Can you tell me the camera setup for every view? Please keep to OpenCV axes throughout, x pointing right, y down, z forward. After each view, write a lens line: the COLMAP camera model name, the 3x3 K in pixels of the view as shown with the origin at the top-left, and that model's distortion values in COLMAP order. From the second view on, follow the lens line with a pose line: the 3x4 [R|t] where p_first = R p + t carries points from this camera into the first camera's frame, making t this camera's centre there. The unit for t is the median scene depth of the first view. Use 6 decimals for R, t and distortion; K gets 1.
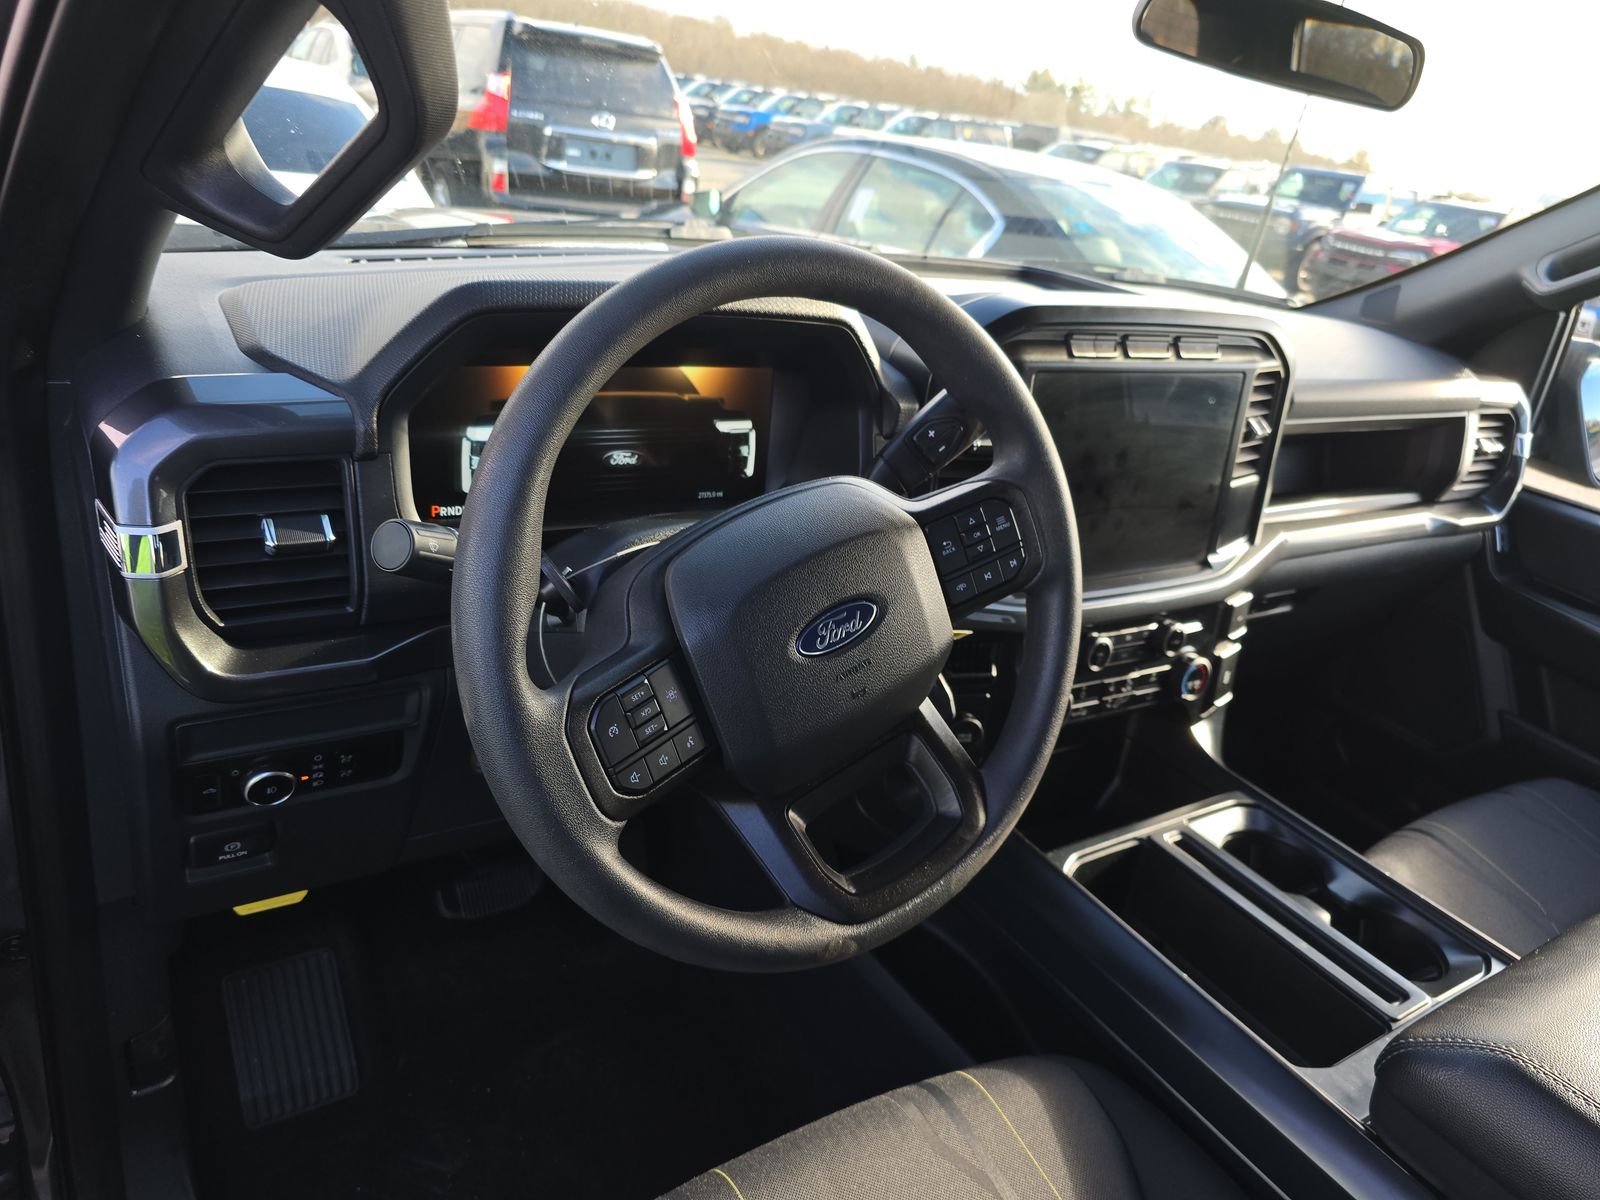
lens RADIAL K [[1065.0, 0, 792.9], [0, 1065.0, 598.2], [0, 0, 1]] dist [0.064914, -0.067721]
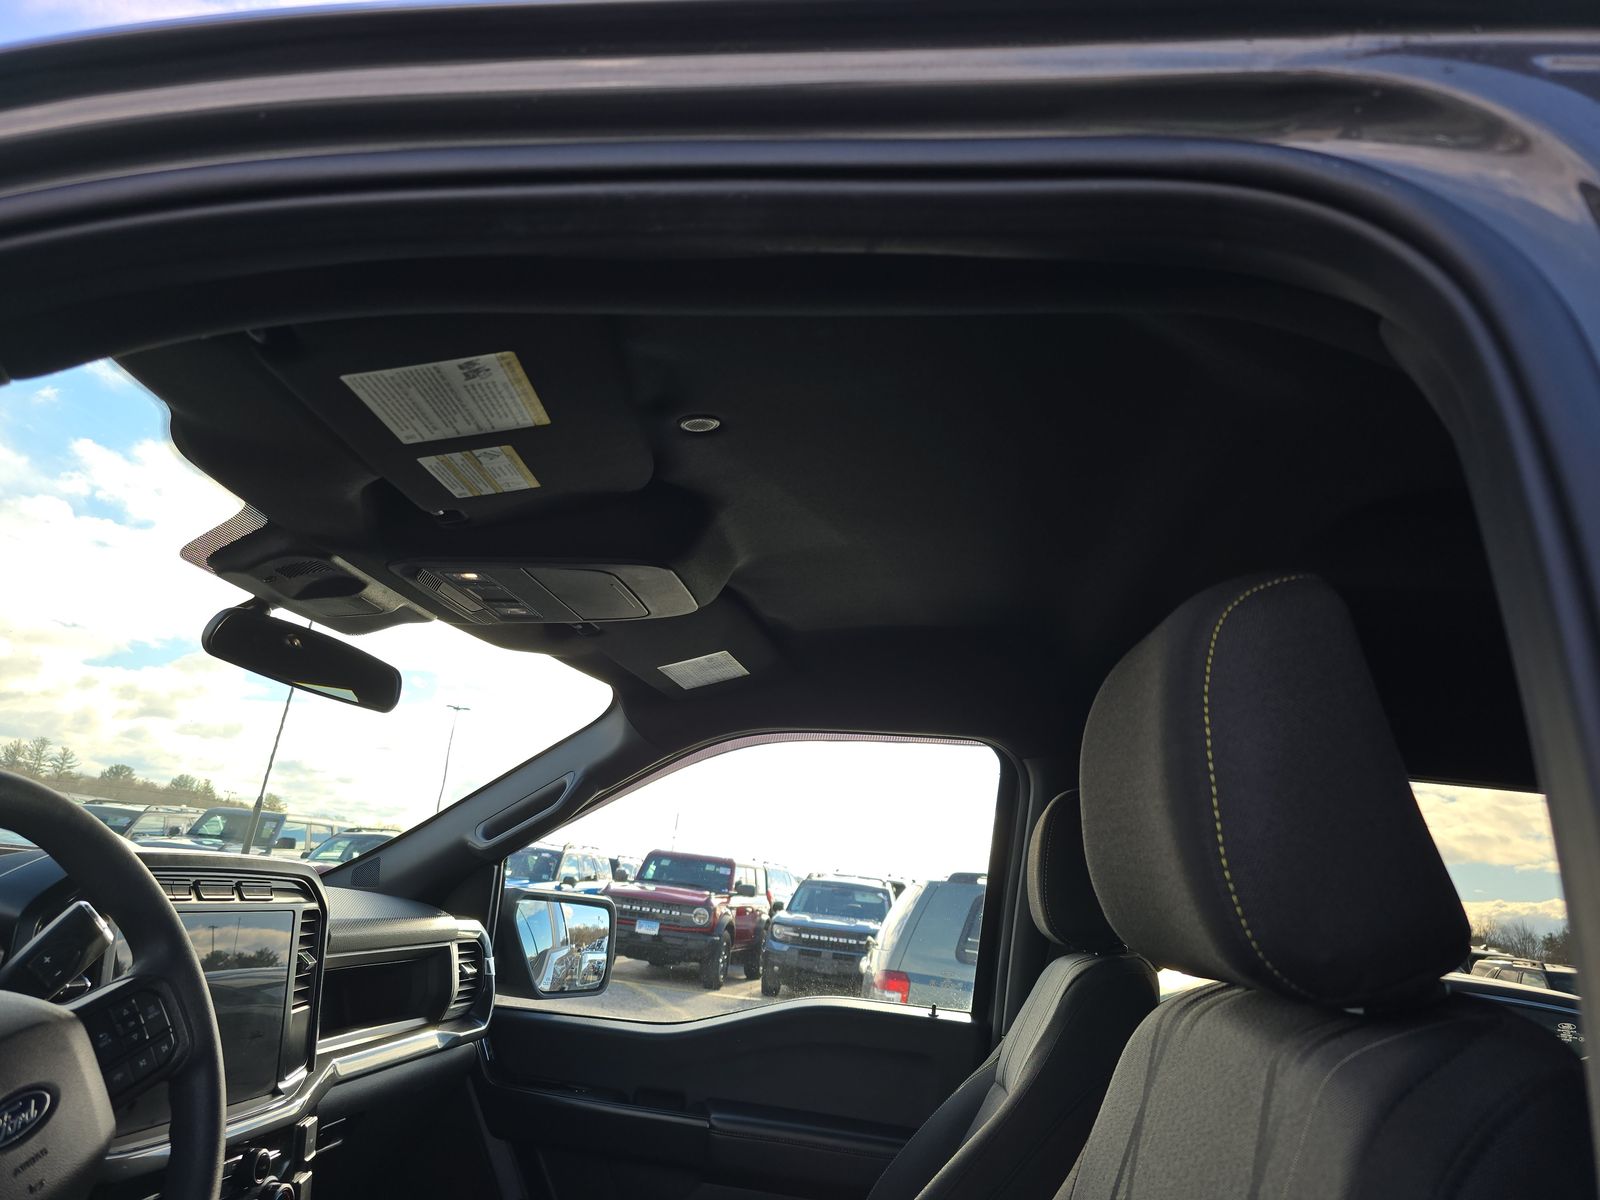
lens RADIAL K [[1065.0, 0, 792.9], [0, 1065.0, 598.2], [0, 0, 1]] dist [0.064914, -0.067721]
pose [[0.625044, 0.129435, 0.769784, -0.203871], [0.309585, 0.864176, -0.396682, 0.138203], [-0.716573, 0.486257, 0.500077, -0.168792]]
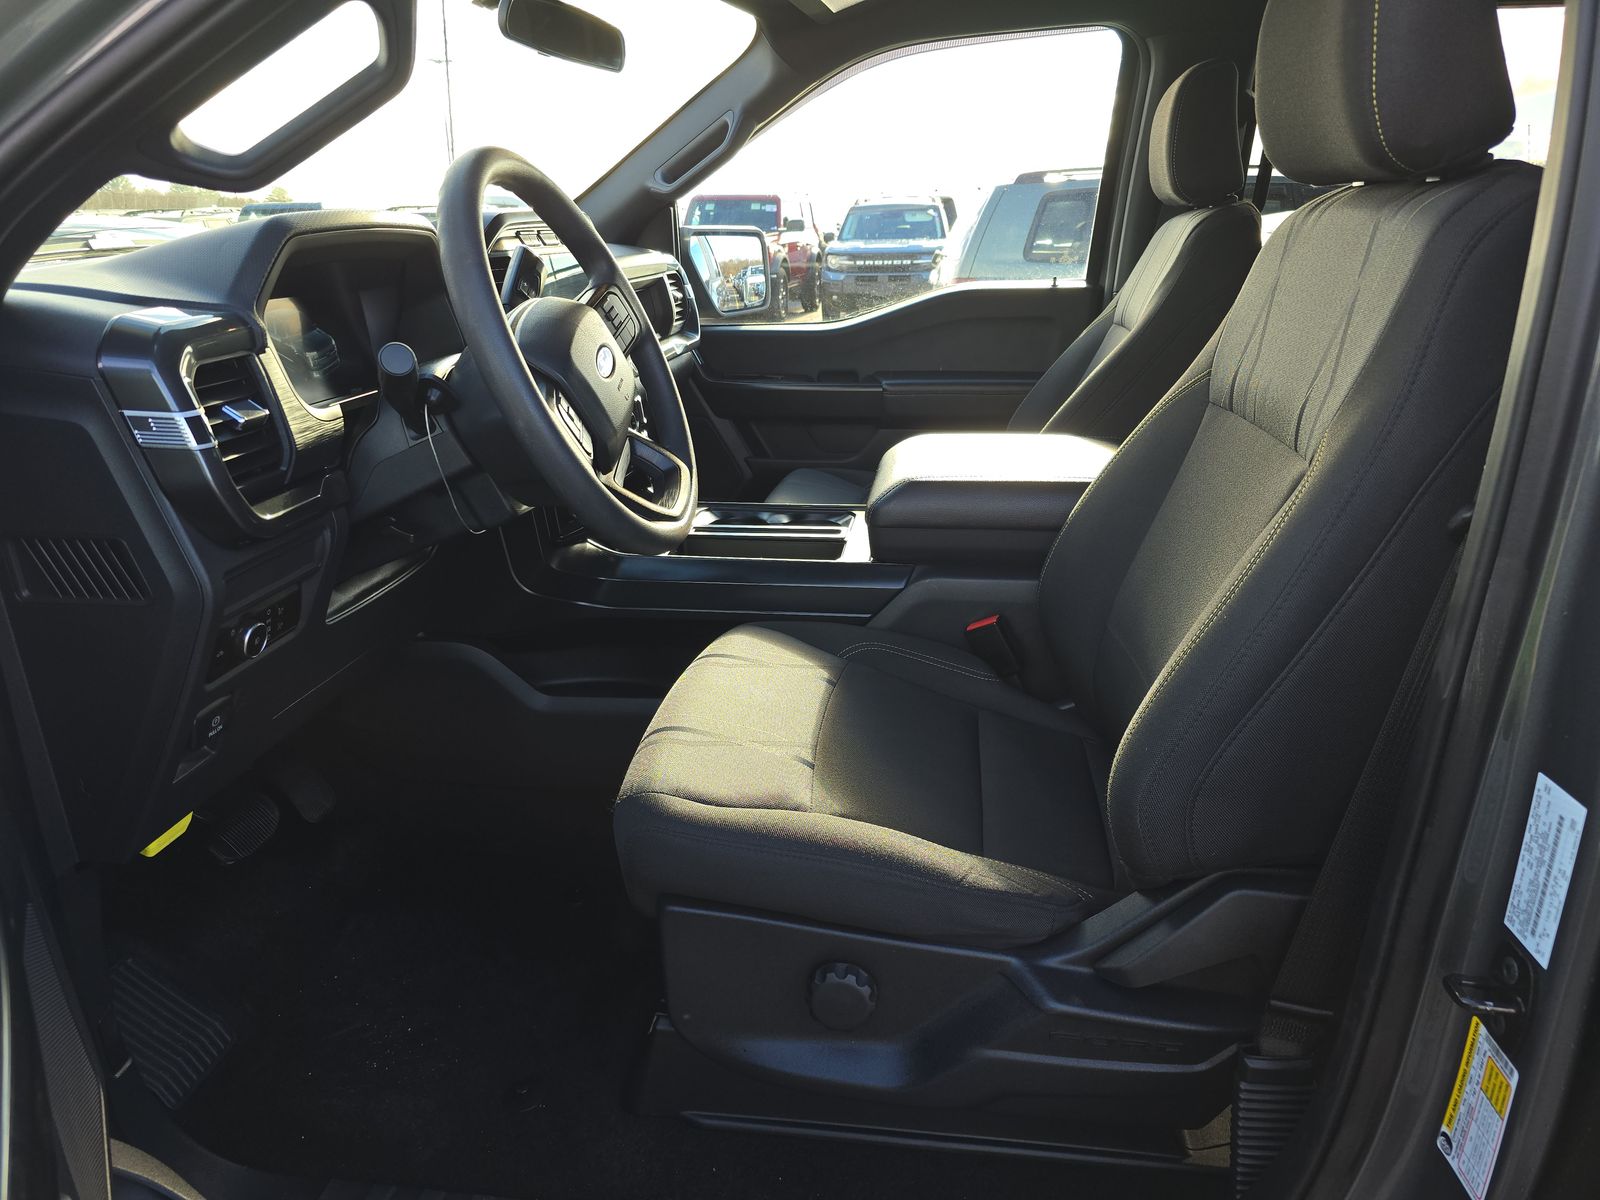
lens RADIAL K [[1078.0, 0, 800.0], [0, 1078.0, 600.0], [0, 0, 1]] dist [0.032318, -0.032863]
pose [[0.631285, -0.397463, 0.665960, -0.622241], [0.420025, 0.897075, 0.137242, 0.155226], [-0.651964, 0.193081, 0.733255, -0.244662]]
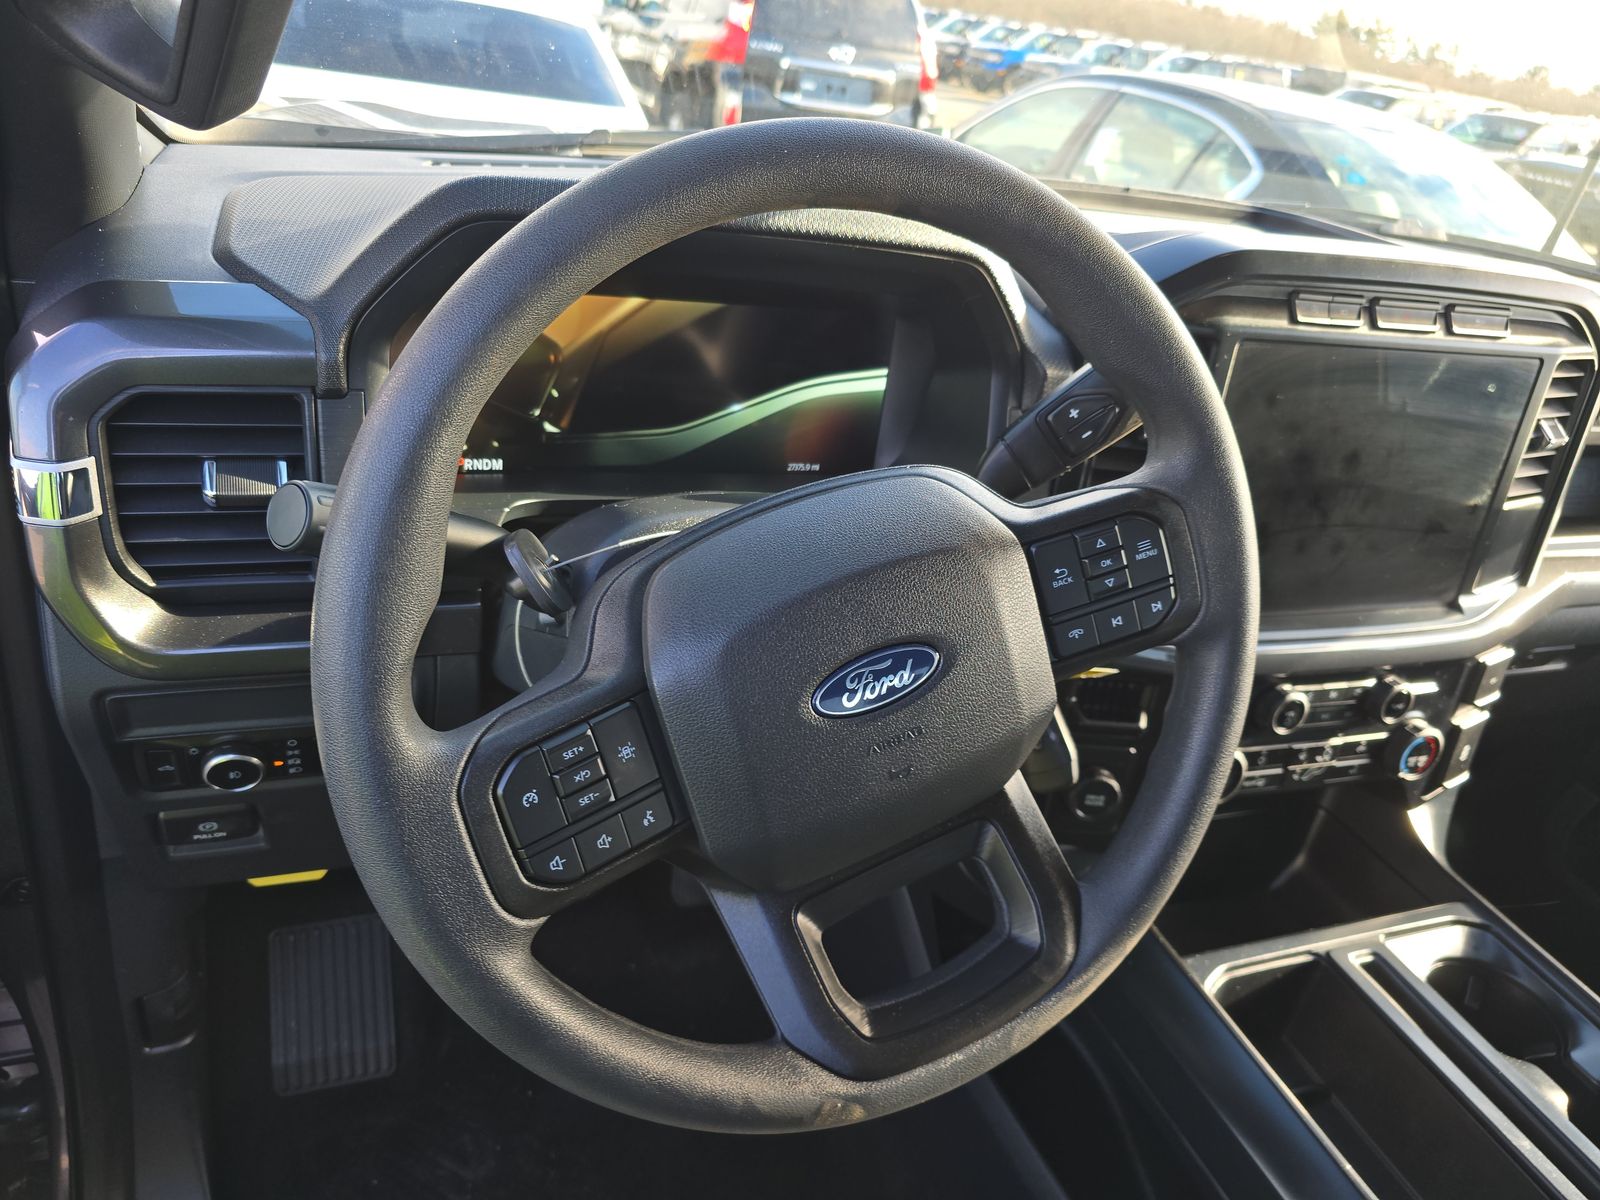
lens RADIAL K [[1078.0, 0, 800.0], [0, 1078.0, 600.0], [0, 0, 1]] dist [0.032318, -0.032863]
pose [[0.979228, 0.104241, -0.173912, 0.064557], [-0.096329, 0.993918, 0.053356, -0.034553], [0.178416, -0.035495, 0.983315, 0.162353]]
